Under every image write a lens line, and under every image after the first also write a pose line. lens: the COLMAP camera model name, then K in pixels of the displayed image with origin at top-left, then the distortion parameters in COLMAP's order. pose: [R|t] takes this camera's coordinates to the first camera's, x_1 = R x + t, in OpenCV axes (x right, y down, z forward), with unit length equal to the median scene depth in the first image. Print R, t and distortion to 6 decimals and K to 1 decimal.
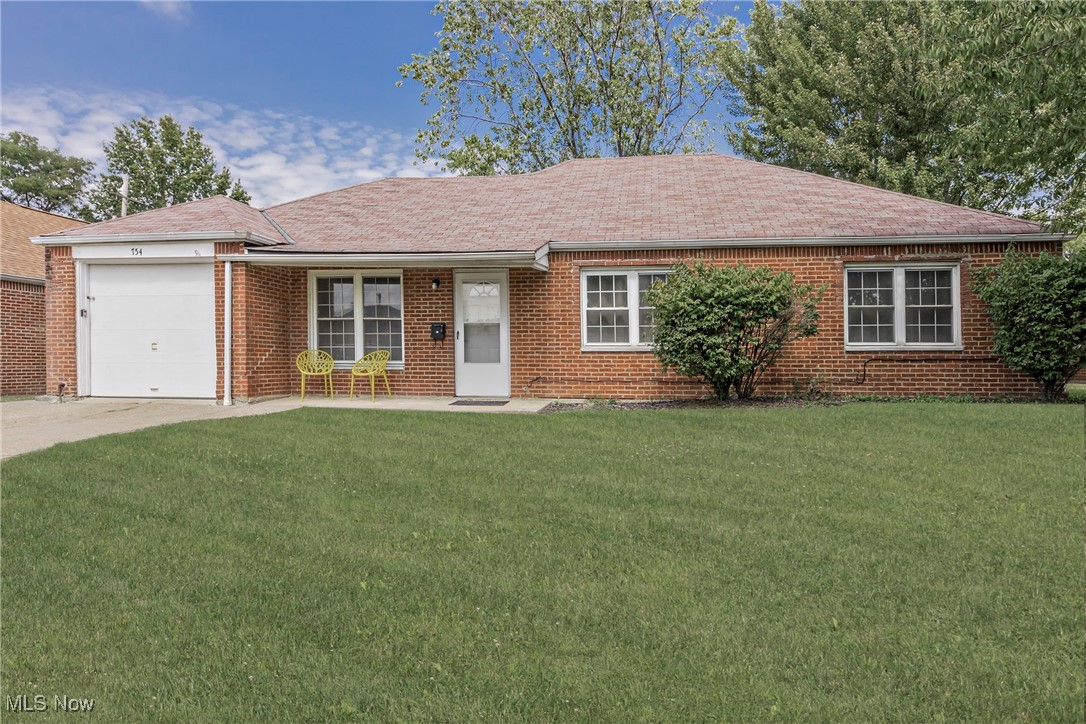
lens RADIAL K [[611.8, 0, 543.0], [0, 611.8, 362.0], [0, 0, 1]] dist [0.001719, 0.000168]
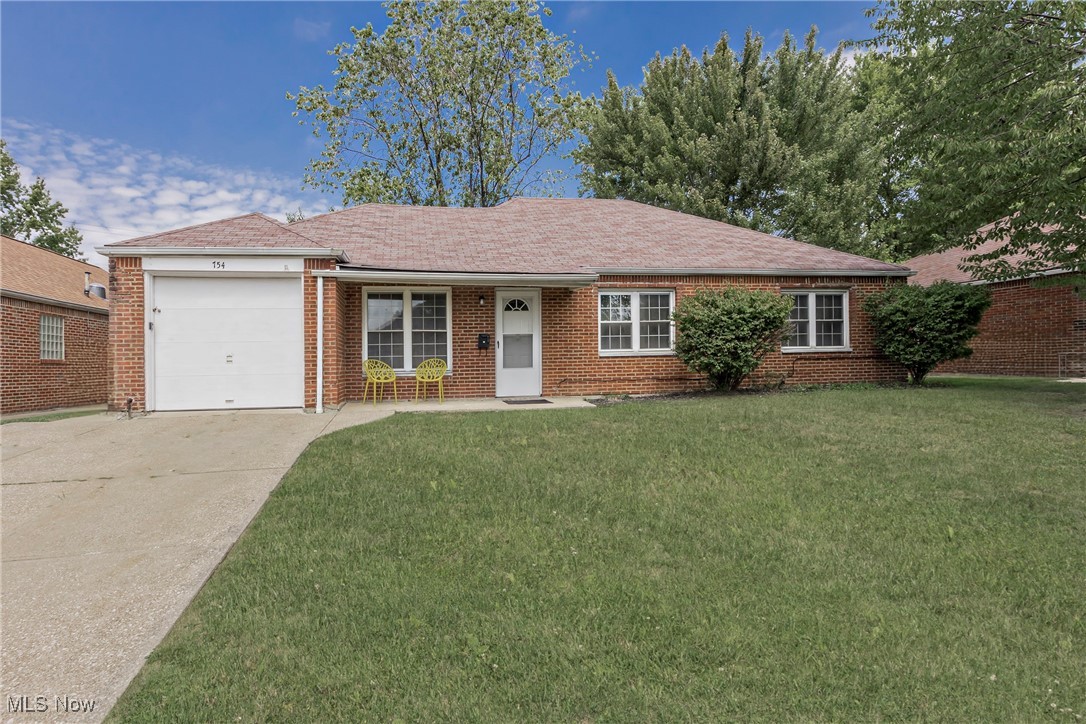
lens RADIAL K [[520.0, 0, 543.0], [0, 520.0, 362.0], [0, 0, 1]] dist [0.000164, -0.000041]
pose [[0.962296, -0.020324, 0.271245, -0.334847], [0.023403, 0.999693, -0.008121, -0.000802], [-0.270997, 0.014163, 0.962476, 0.028743]]
